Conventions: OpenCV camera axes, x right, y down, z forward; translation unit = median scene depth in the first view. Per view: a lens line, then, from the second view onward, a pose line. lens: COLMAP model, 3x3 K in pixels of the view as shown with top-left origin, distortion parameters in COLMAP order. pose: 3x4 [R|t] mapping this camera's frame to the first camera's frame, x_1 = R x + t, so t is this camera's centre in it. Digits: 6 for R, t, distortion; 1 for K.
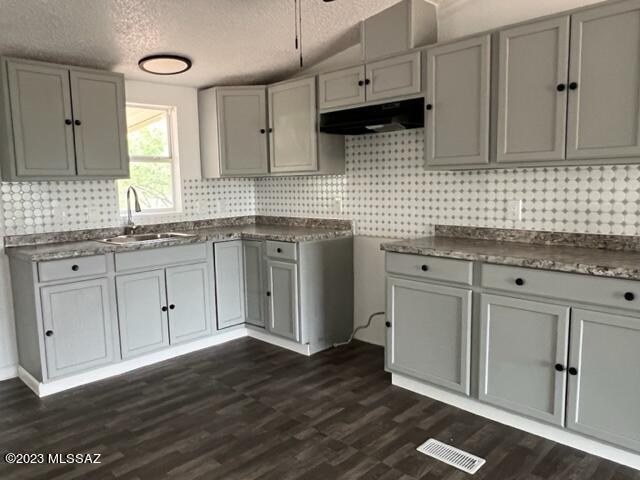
lens RADIAL K [[479.4, 0, 317.7], [0, 479.4, 238.6], [0, 0, 1]] dist [-0.006069, 0.019485]
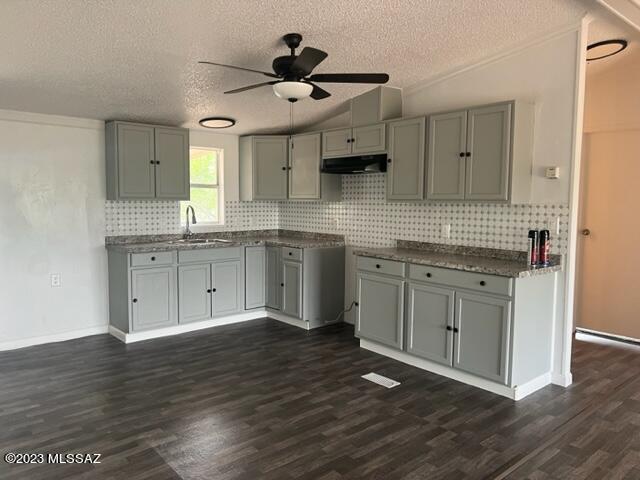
lens RADIAL K [[481.3, 0, 322.9], [0, 481.3, 238.5], [0, 0, 1]] dist [0.052937, -0.004437]
pose [[0.996893, 0.036708, -0.069688, 0.127407], [-0.039173, 0.998643, -0.034329, 0.027198], [0.068333, 0.036953, 0.996978, -0.470719]]
